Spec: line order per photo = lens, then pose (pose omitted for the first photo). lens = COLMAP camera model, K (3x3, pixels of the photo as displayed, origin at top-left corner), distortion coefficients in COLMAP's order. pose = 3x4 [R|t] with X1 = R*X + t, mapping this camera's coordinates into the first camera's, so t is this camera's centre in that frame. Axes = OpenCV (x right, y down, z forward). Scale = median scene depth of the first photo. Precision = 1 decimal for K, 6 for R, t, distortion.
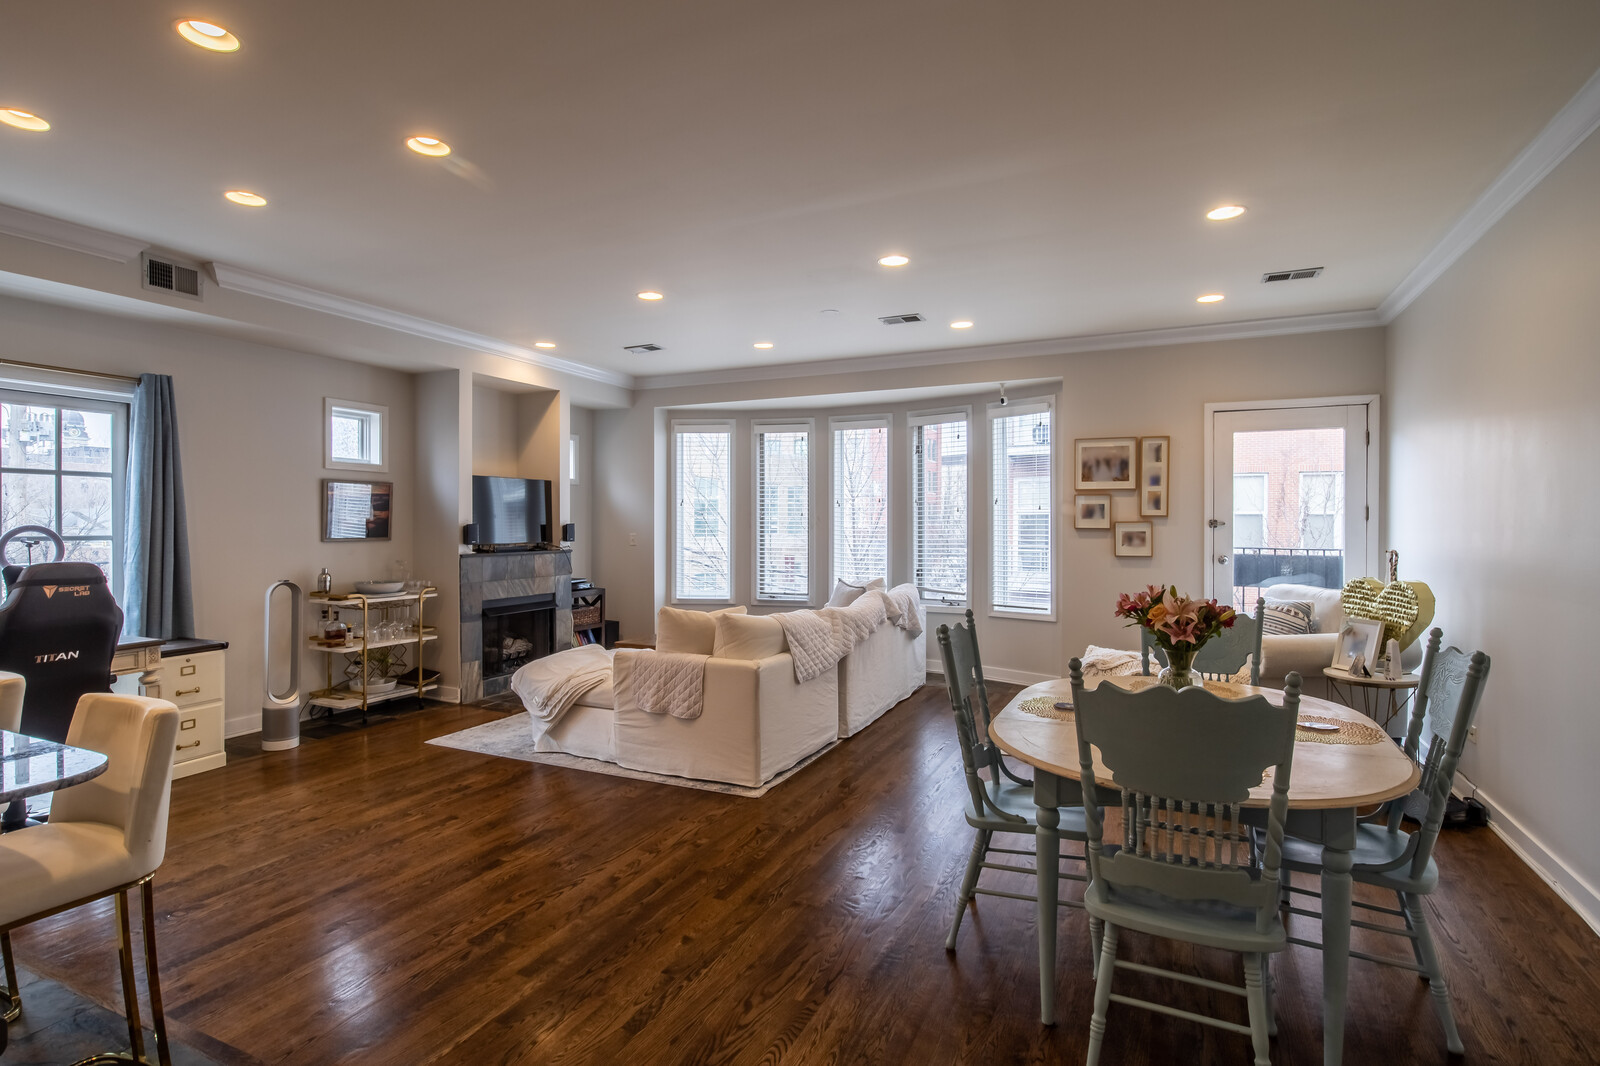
lens RADIAL K [[805.4, 0, 801.0], [0, 805.4, 526.3], [0, 0, 1]] dist [-0.004333, -0.000714]
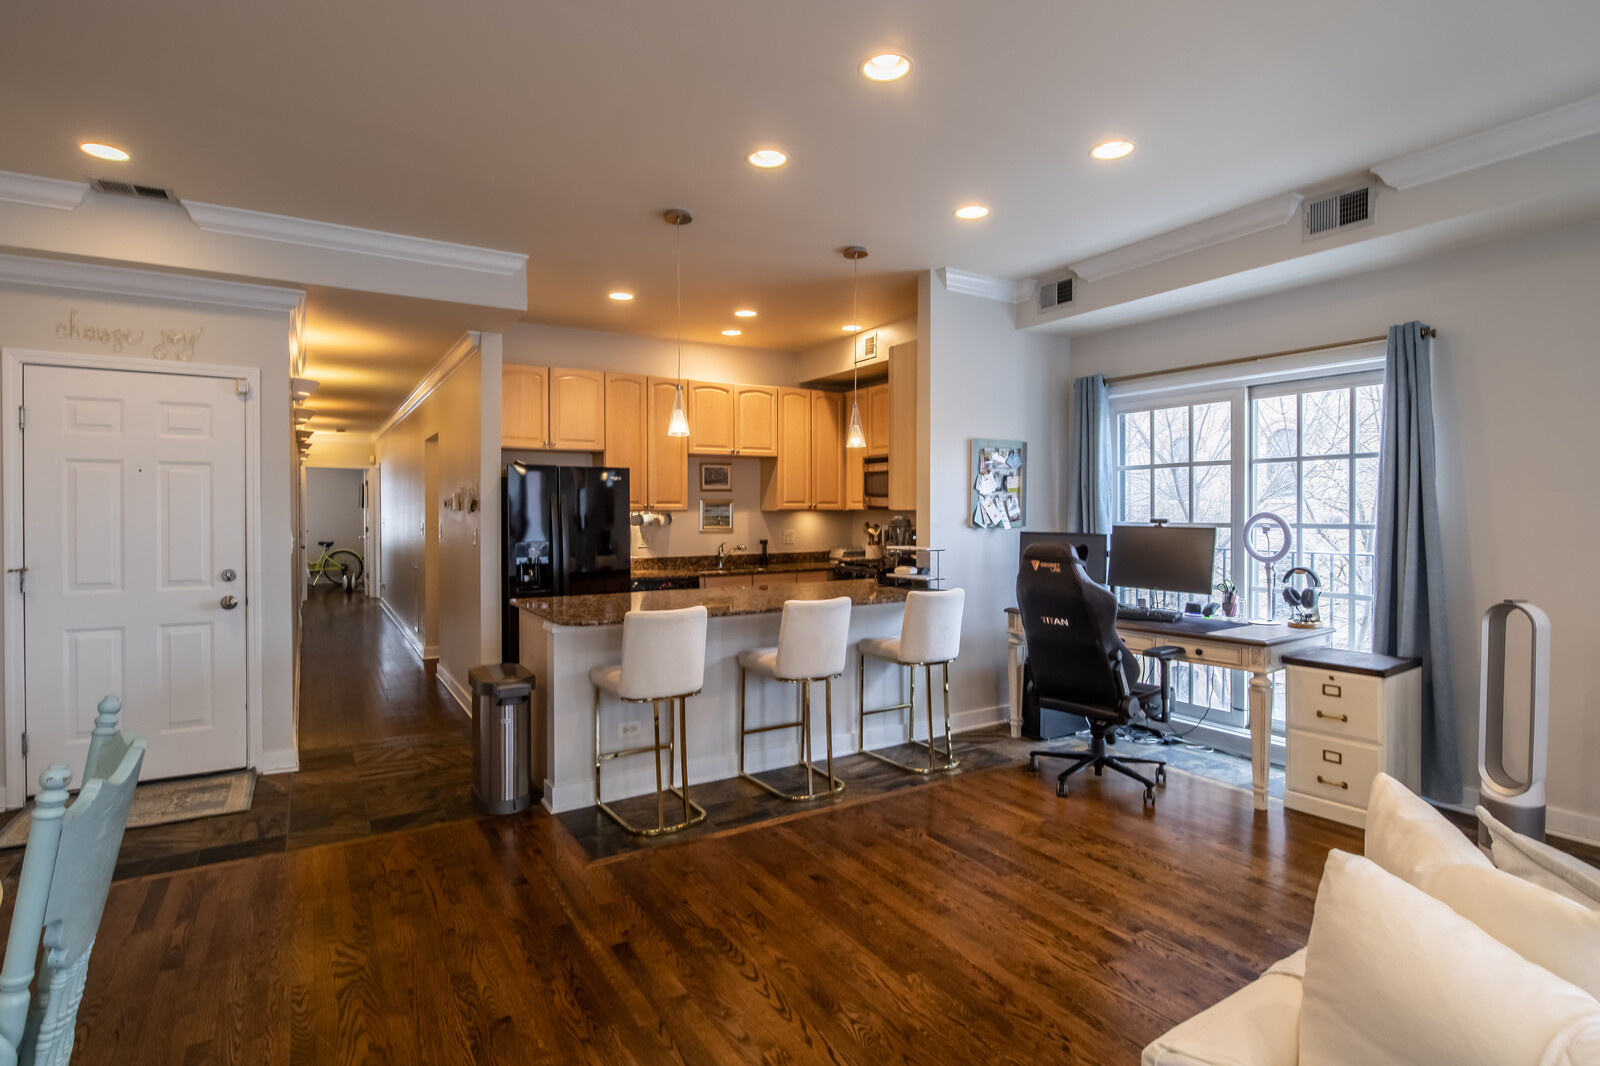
lens RADIAL K [[802.1, 0, 789.0], [0, 802.1, 519.3], [0, 0, 1]] dist [-0.003663, -0.000723]
pose [[-0.560160, 0.007681, -0.828349, 0.162493], [-0.002640, 0.999935, 0.011057, -0.001208], [0.828380, 0.008380, -0.560103, 0.746234]]
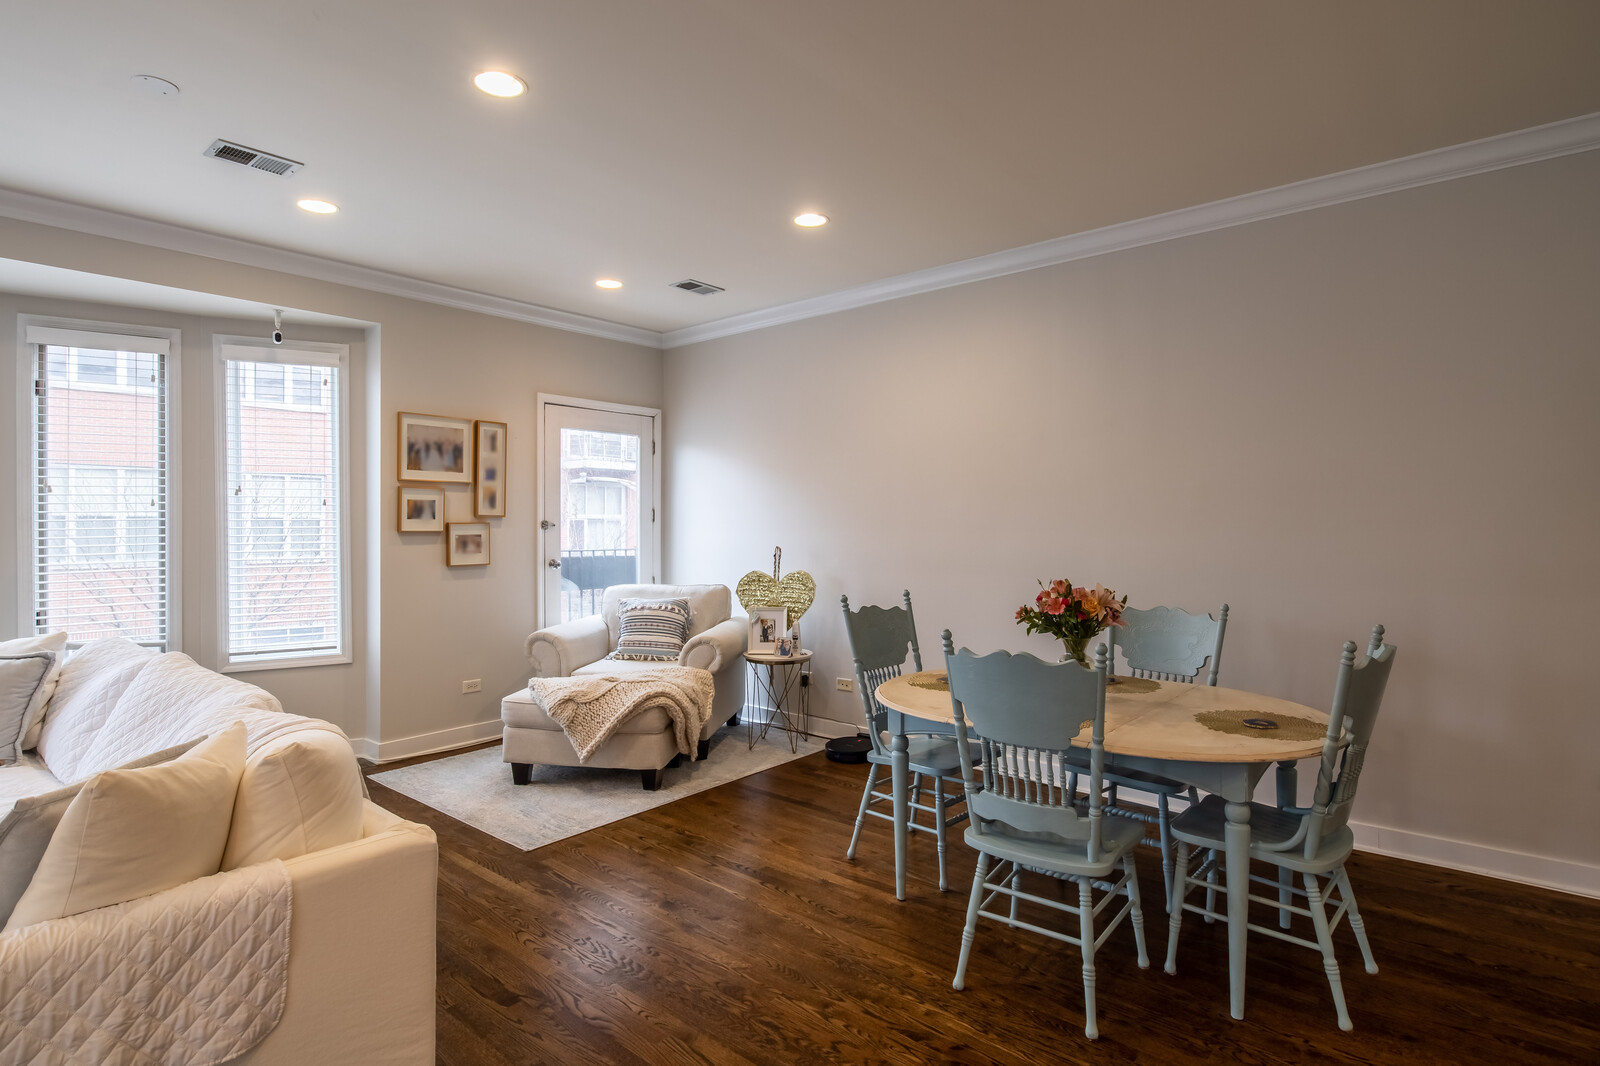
lens RADIAL K [[821.5, 0, 799.0], [0, 821.5, 526.4], [0, 0, 1]] dist [-0.008423, -0.001166]
pose [[0.270646, -0.001111, 0.962678, -0.316123], [0.006829, 0.999976, -0.000766, 0.000800], [-0.962655, 0.006782, 0.270648, 0.480168]]
